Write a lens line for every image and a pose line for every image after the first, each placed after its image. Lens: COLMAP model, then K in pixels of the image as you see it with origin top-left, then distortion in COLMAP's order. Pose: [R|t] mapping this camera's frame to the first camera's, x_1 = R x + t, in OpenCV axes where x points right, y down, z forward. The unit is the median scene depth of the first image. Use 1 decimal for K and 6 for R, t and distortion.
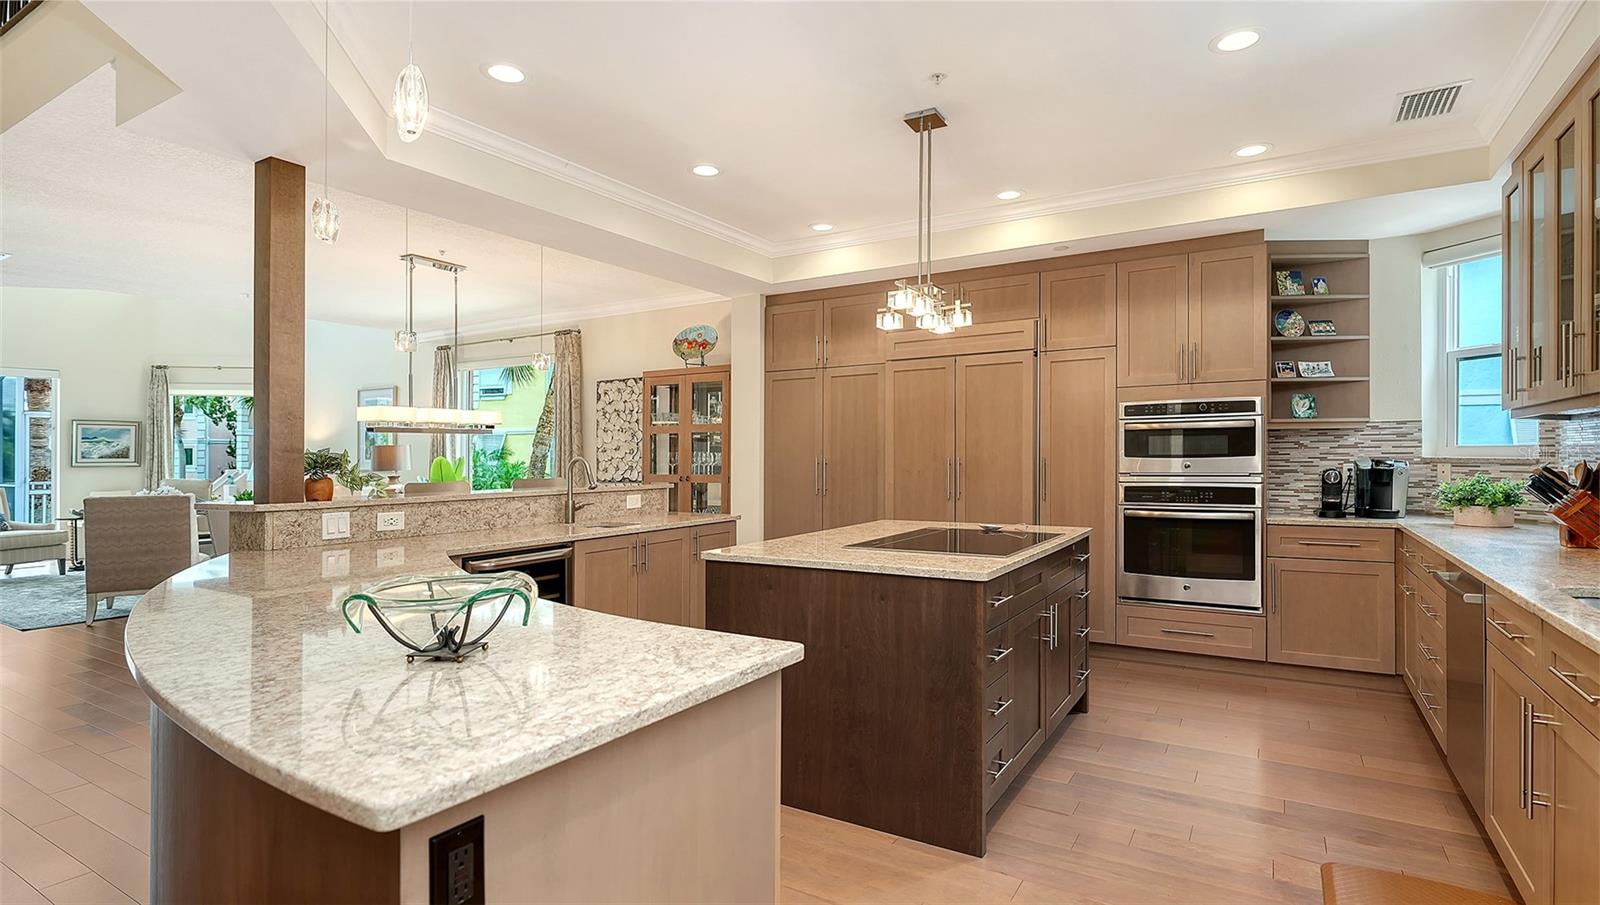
lens RADIAL K [[755.0, 0, 798.9], [0, 755.0, 452.3], [0, 0, 1]] dist [-0.020478, -0.000703]
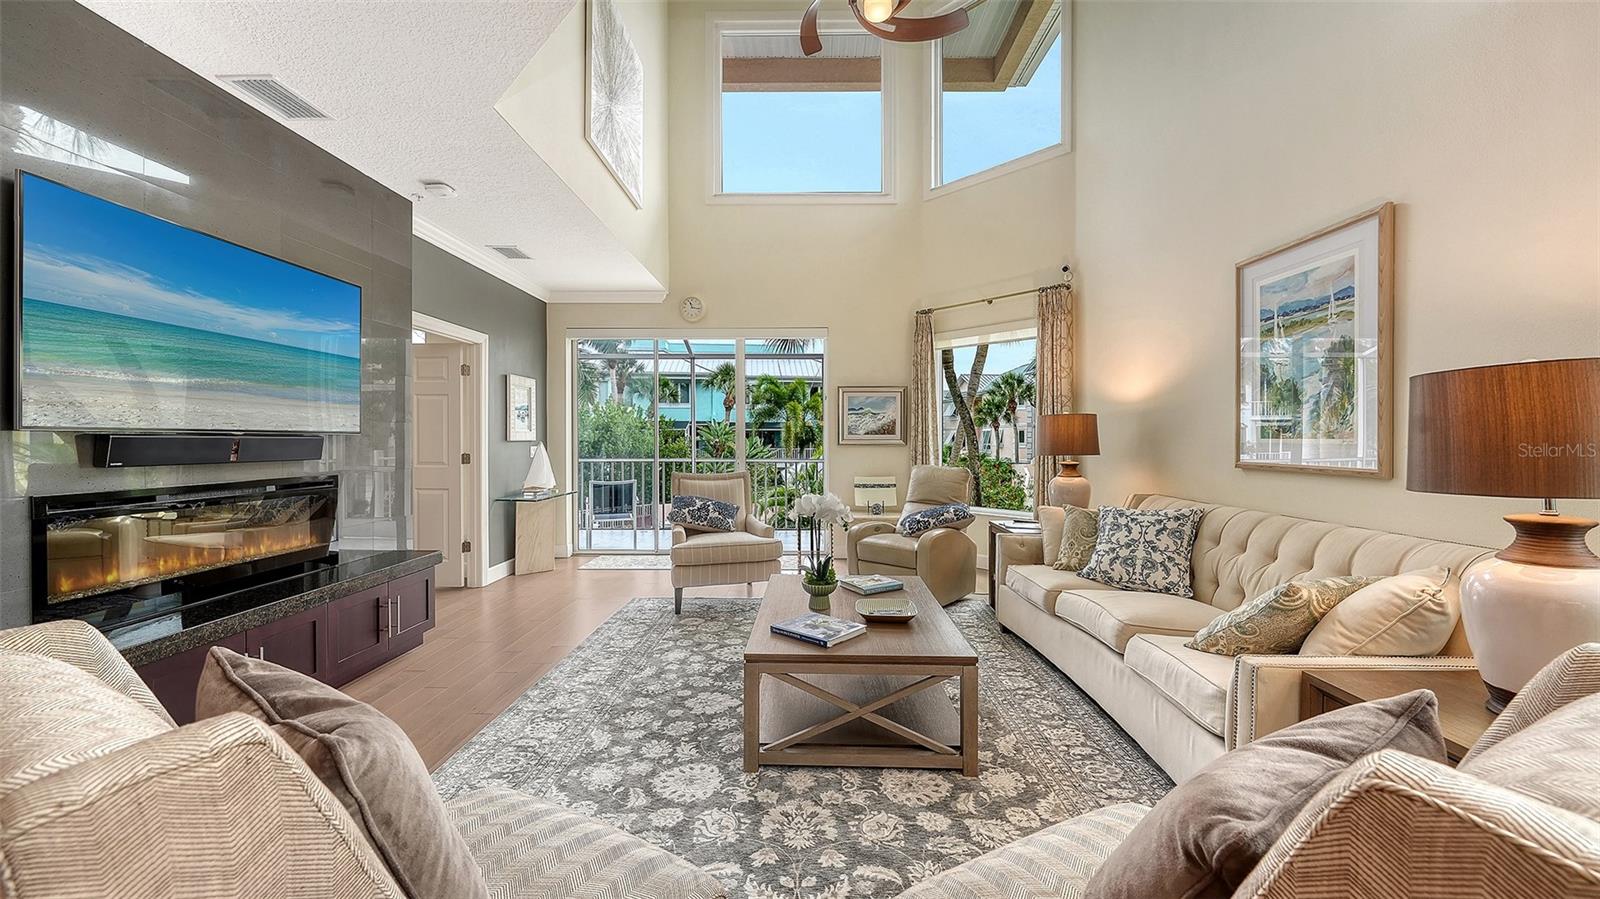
lens RADIAL K [[564.8, 0, 826.7], [0, 564.8, 435.7], [0, 0, 1]] dist [0.000817, -0.000209]
pose [[0.513352, 0.003257, -0.858172, -0.441846], [-0.001152, 0.999995, 0.003106, 0.007422], [0.858177, -0.000606, 0.513353, 0.648751]]
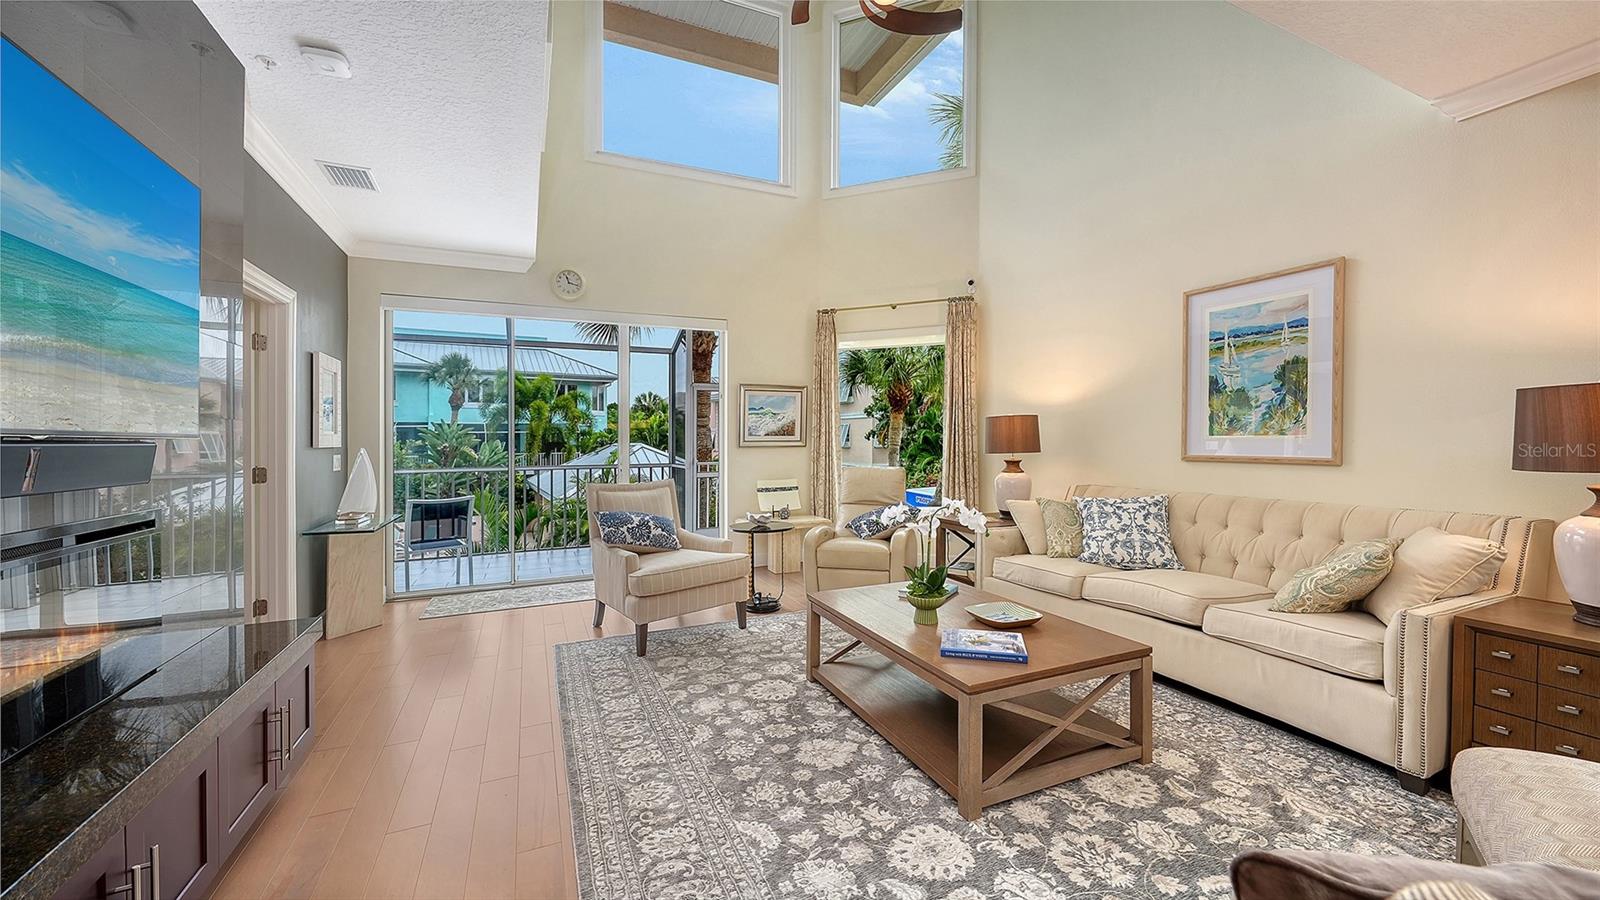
lens RADIAL K [[564.8, 0, 800.1], [0, 564.8, 437.8], [0, 0, 1]] dist [0.000817, -0.000209]
pose [[0.815956, -0.001983, -0.578110, -0.579324], [0.005259, 0.999978, 0.003992, 0.008110], [0.578089, -0.006298, 0.815949, 0.547895]]
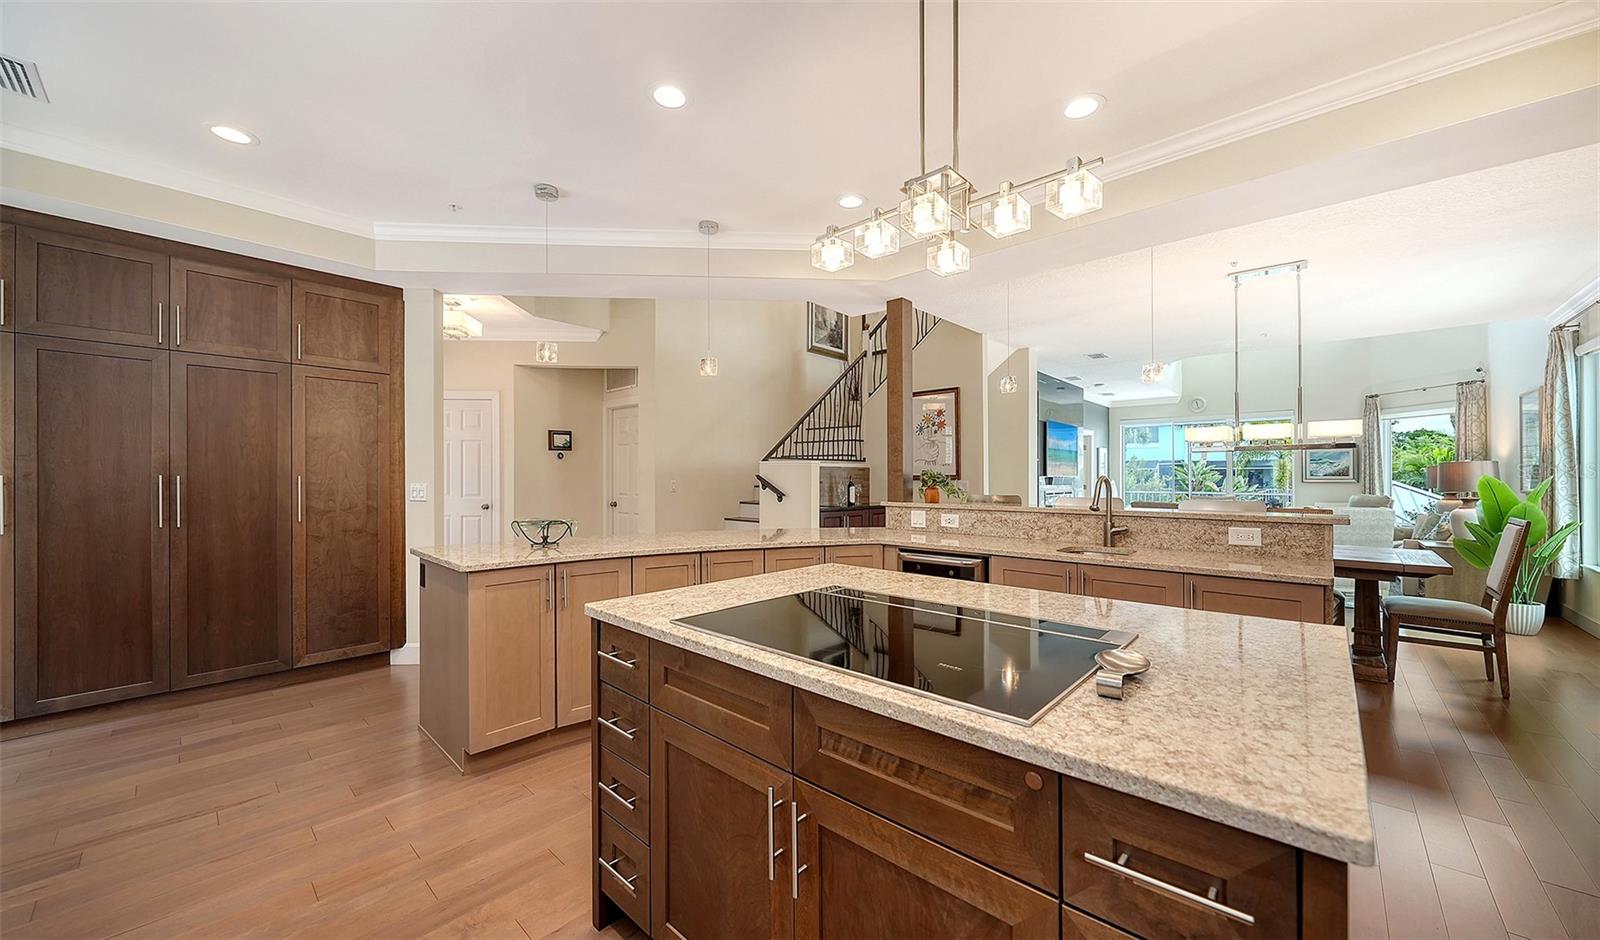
lens RADIAL K [[609.6, 0, 813.8], [0, 609.6, 475.8], [0, 0, 1]] dist [-0.012359, 0.000023]
pose [[-0.193030, 0.005046, -0.981180, 0.224335], [0.002939, 0.999985, 0.004564, 0.000679], [0.981189, -0.002003, -0.193042, 0.347642]]
